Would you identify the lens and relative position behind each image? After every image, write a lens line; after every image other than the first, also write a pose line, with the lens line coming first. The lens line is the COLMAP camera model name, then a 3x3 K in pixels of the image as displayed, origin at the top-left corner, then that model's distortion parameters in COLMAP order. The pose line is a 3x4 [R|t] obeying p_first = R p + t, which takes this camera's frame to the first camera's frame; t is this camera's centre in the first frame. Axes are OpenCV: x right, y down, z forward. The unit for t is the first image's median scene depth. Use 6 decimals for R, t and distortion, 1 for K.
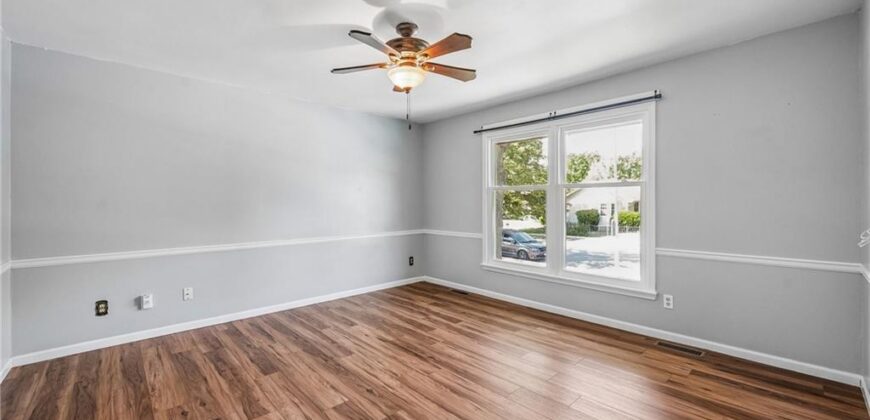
lens RADIAL K [[355.8, 0, 440.8], [0, 355.8, 198.6], [0, 0, 1]] dist [0.014838, 0.000091]
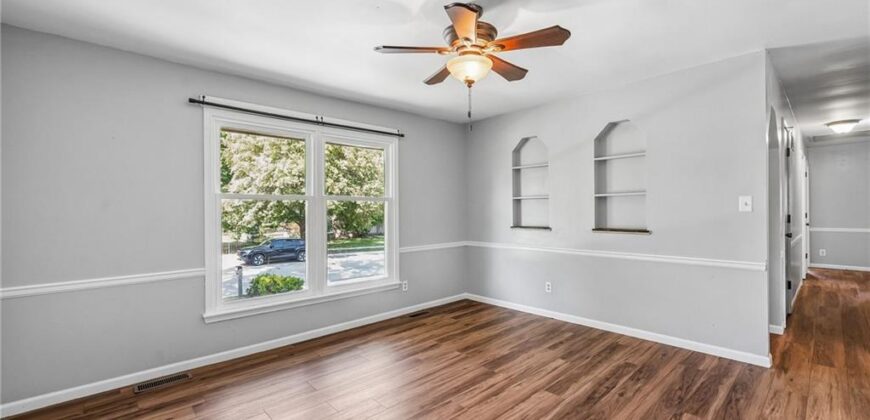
lens RADIAL K [[368.7, 0, 438.4], [0, 368.7, 204.2], [0, 0, 1]] dist [0.001193, 0.000085]
pose [[-0.000102, 0.020709, 0.999786, -0.788259], [0.001961, 0.999784, -0.020709, 0.003617], [-0.999998, 0.001959, -0.000143, 0.872390]]
